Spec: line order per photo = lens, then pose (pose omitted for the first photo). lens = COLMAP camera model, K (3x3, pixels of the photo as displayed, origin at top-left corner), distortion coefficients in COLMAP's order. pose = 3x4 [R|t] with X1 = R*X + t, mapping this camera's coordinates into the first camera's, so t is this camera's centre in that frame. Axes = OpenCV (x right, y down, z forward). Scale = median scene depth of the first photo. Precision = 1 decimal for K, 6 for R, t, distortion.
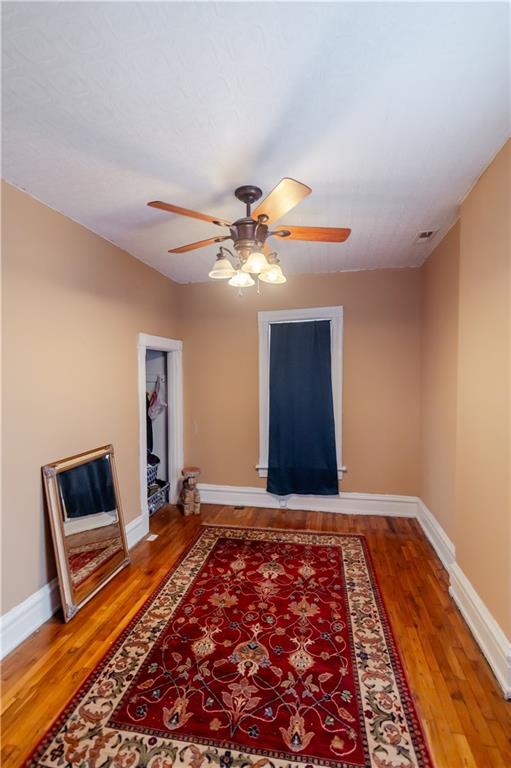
lens RADIAL K [[344.2, 0, 255.2], [0, 344.2, 383.0], [0, 0, 1]] dist [0.019487, -0.000014]
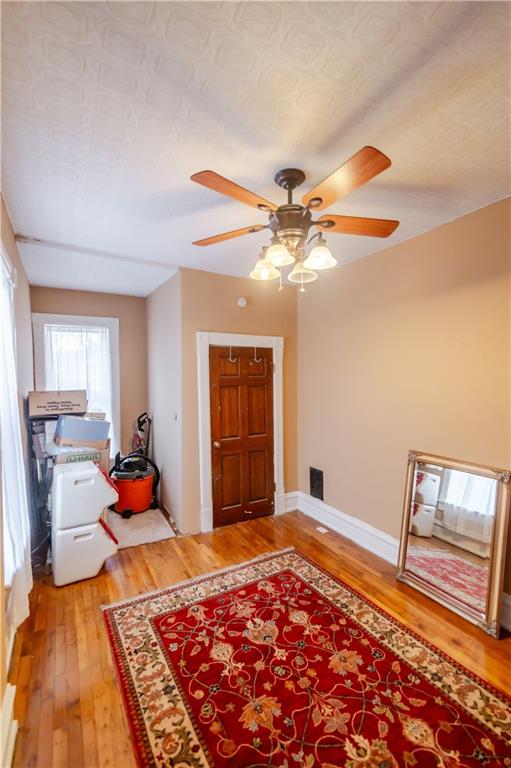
lens RADIAL K [[344.2, 0, 256.4], [0, 344.2, 377.6], [0, 0, 1]] dist [0.019487, -0.000014]
pose [[-0.747211, 0.012134, -0.664476, 0.724643], [-0.005075, 0.999700, 0.023963, -0.055116], [0.664568, 0.021278, -0.746925, 1.792830]]
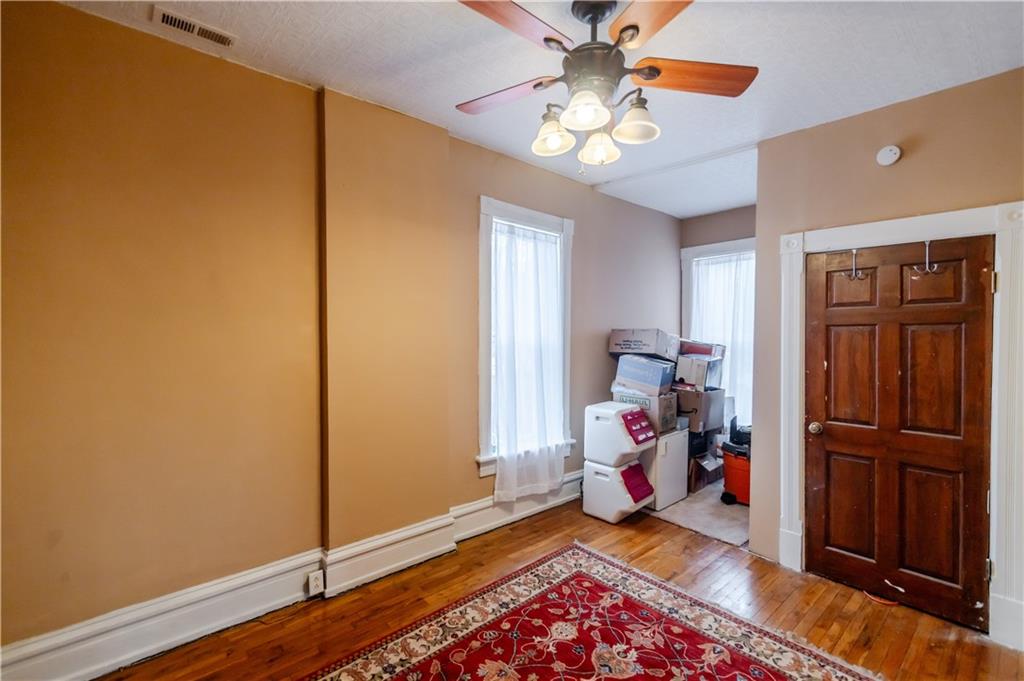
lens RADIAL K [[458.9, 0, 516.6], [0, 458.9, 339.7], [0, 0, 1]] dist [0.019487, -0.000014]
pose [[-0.808910, -0.006138, 0.587901, -0.440442], [0.014210, 0.999449, 0.029987, 0.026915], [-0.587761, 0.032610, -0.808377, 1.938784]]
